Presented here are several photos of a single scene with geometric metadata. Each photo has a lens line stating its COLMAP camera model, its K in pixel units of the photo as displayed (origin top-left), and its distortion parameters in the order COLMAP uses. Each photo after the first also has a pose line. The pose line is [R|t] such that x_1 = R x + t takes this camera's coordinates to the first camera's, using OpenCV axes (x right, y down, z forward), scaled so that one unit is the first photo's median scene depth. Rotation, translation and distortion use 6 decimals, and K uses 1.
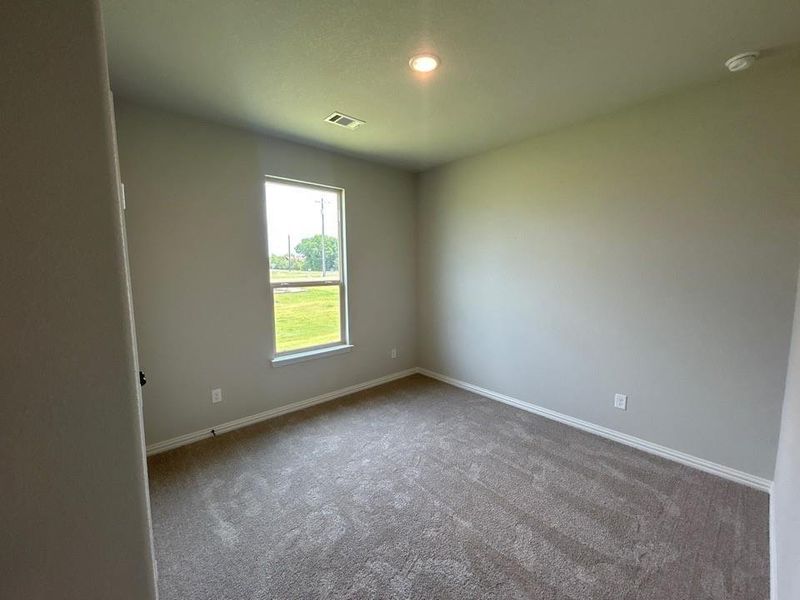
lens RADIAL K [[322.7, 0, 400.0], [0, 322.7, 300.0], [0, 0, 1]] dist [0.000754, 0.000214]
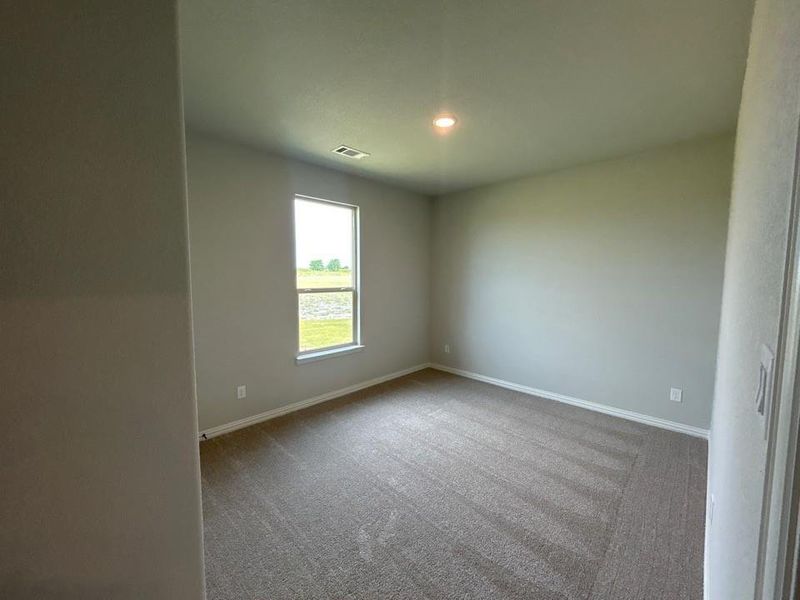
lens RADIAL K [[320.0, 0, 395.6], [0, 320.0, 302.8], [0, 0, 1]] dist [0.001431, 0.000153]
pose [[0.996429, 0.006998, 0.084146, -0.146394], [-0.005427, 0.999807, -0.018885, 0.013844], [-0.084262, 0.018361, 0.996274, -0.126573]]
